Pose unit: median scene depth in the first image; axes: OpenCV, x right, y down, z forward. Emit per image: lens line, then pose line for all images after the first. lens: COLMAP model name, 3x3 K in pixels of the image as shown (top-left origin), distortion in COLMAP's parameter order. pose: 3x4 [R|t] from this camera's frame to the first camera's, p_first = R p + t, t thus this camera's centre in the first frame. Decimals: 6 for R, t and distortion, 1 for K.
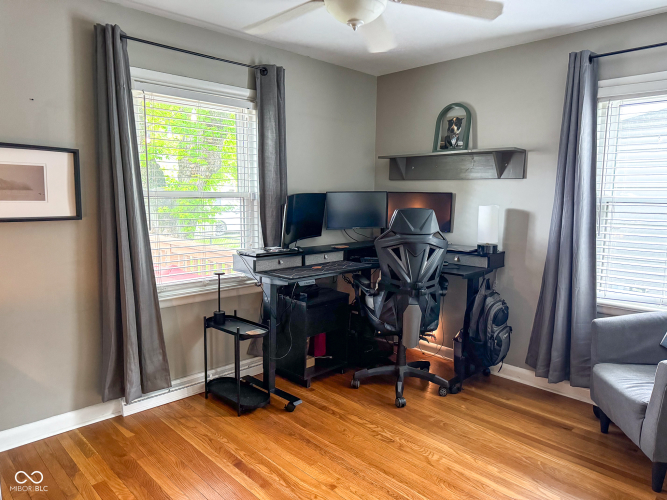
lens RADIAL K [[471.6, 0, 333.5], [0, 471.6, 250.0], [0, 0, 1]] dist [0.072806, -0.090931]
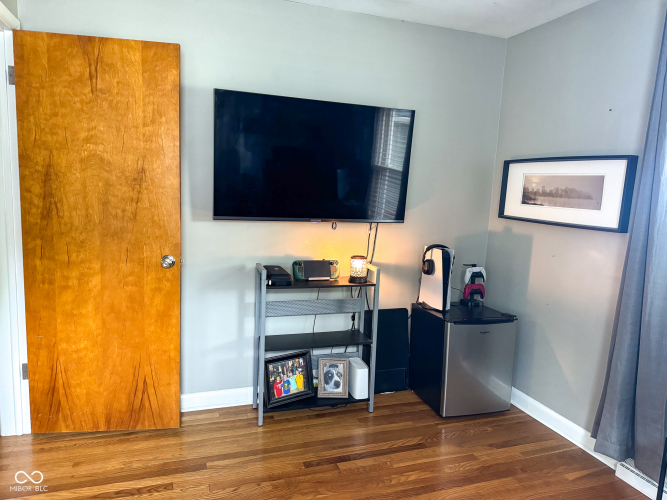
lens RADIAL K [[471.6, 0, 333.5], [0, 471.6, 250.0], [0, 0, 1]] dist [0.072806, -0.090931]
pose [[-0.424076, 0.085244, -0.901606, 0.530786], [-0.160389, 0.972753, 0.167411, -0.098568], [0.891311, 0.215603, -0.398849, 0.906750]]
